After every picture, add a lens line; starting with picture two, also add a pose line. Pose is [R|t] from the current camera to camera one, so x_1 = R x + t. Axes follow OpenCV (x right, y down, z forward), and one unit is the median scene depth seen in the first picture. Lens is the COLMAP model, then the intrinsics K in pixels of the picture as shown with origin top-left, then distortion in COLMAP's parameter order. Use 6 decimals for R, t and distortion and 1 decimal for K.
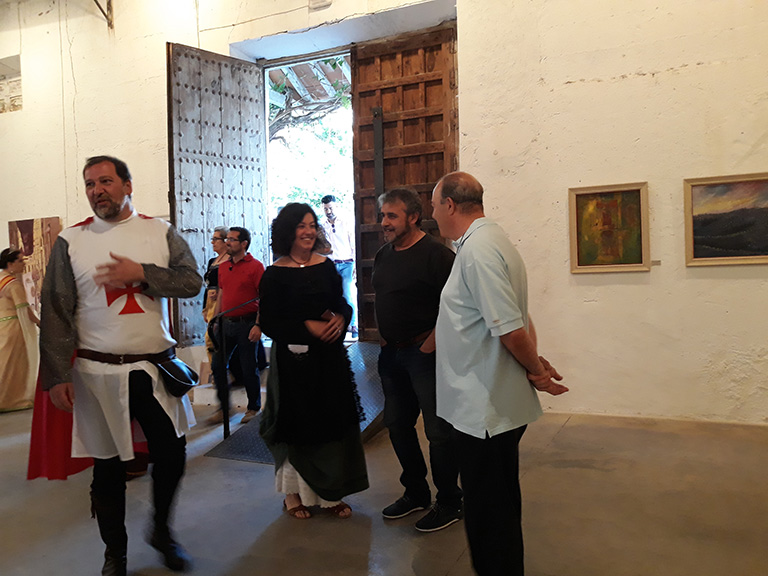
lens RADIAL K [[607.1, 0, 383.8], [0, 607.1, 288.4], [0, 0, 1]] dist [-0.038203, 0.000810]
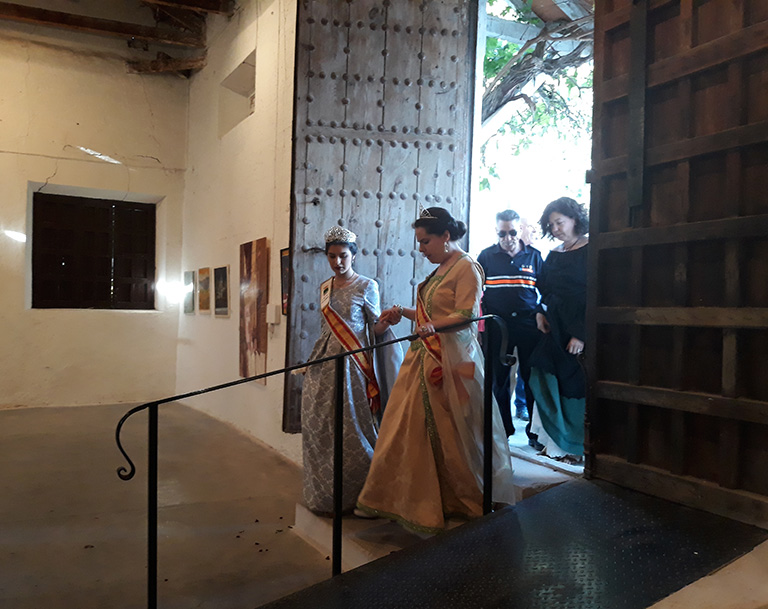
lens RADIAL K [[657.4, 0, 383.5], [0, 657.4, 302.3], [0, 0, 1]] dist [-0.012343, -0.014753]
pose [[0.792057, 0.036190, -0.609373, 0.143845], [-0.057316, 0.998240, -0.015214, -0.034254], [0.607750, 0.046977, 0.792738, 0.484210]]
